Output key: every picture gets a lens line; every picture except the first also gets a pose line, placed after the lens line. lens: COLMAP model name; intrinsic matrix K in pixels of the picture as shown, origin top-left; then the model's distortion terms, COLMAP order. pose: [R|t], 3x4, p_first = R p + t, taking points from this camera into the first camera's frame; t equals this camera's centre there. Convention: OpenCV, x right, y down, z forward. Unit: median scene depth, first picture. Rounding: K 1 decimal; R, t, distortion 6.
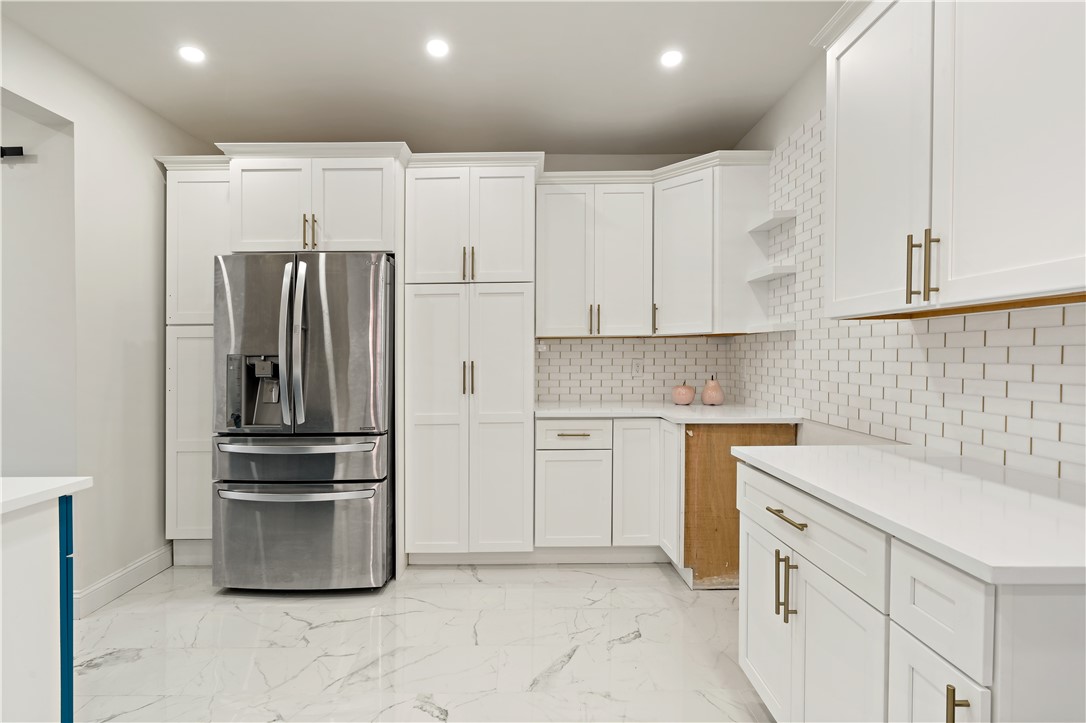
lens RADIAL K [[487.0, 0, 548.5], [0, 487.0, 372.9], [0, 0, 1]] dist [-0.011974, 0.000309]
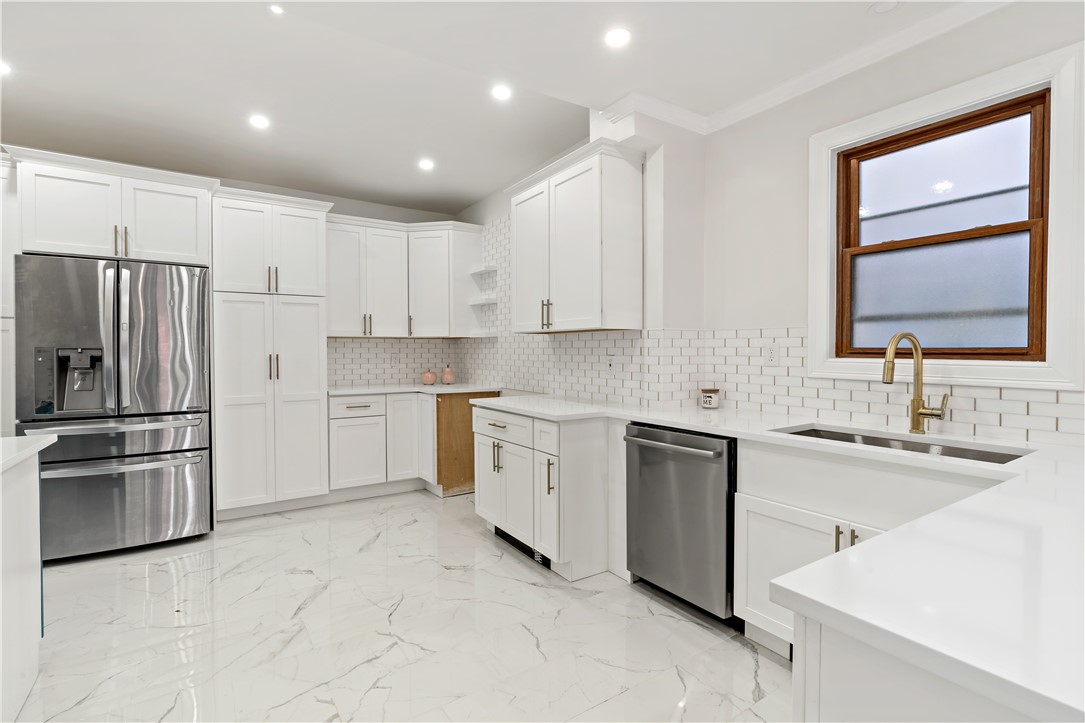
lens RADIAL K [[480.6, 0, 532.2], [0, 480.6, 377.3], [0, 0, 1]] dist [0.000364, 0.000081]
pose [[0.850909, -0.021368, 0.524878, -0.260083], [0.012881, 0.999721, 0.019817, 0.021461], [-0.525155, -0.010102, 0.850947, -0.472964]]
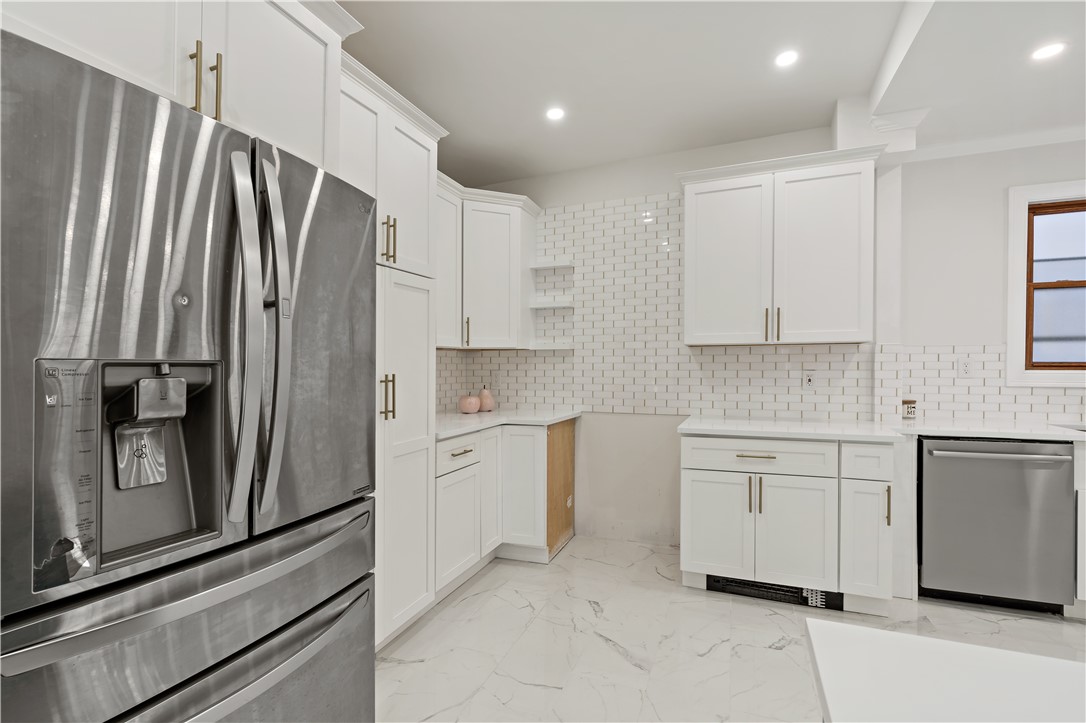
lens RADIAL K [[483.7, 0, 520.5], [0, 483.7, 384.2], [0, 0, 1]] dist [-0.002717, 0.000286]
pose [[0.405652, -0.029077, 0.913565, -0.766518], [0.035180, 0.999250, 0.016183, -0.014194], [-0.913350, 0.025575, 0.406371, 0.542699]]
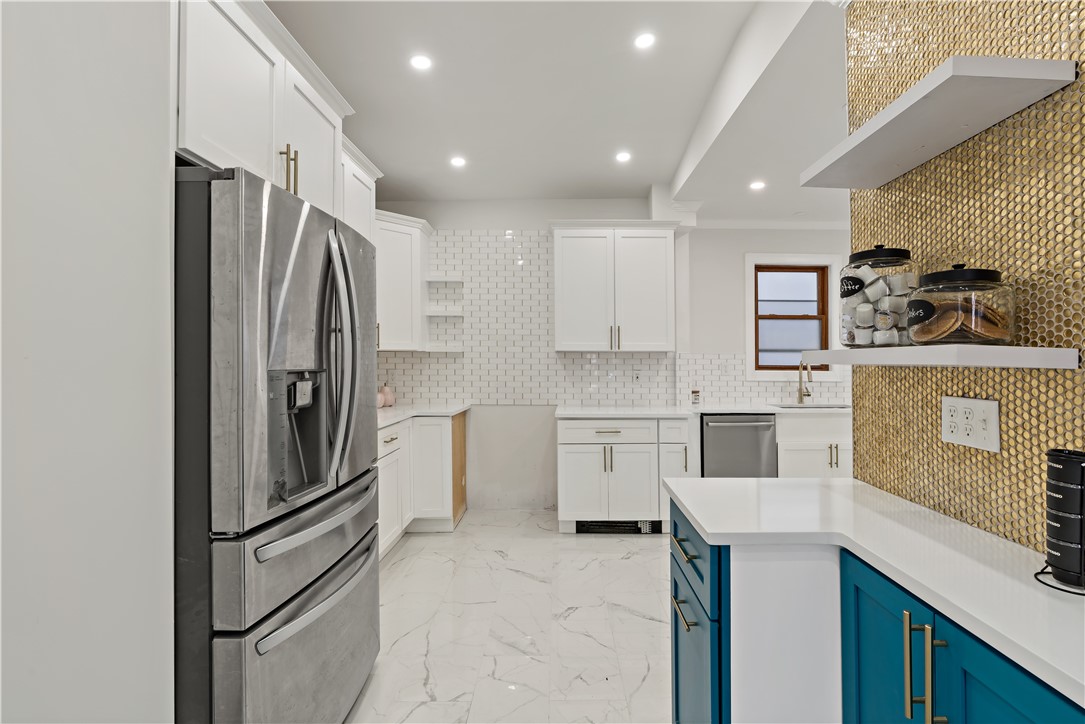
lens RADIAL K [[517.2, 0, 542.5], [0, 517.2, 362.0], [0, 0, 1]] dist [-0.003362, -0.000195]
pose [[0.026610, 0.003602, 0.999639, -1.147501], [0.033296, 0.999435, -0.004488, -0.033919], [-0.999091, 0.033403, 0.026475, 0.644417]]
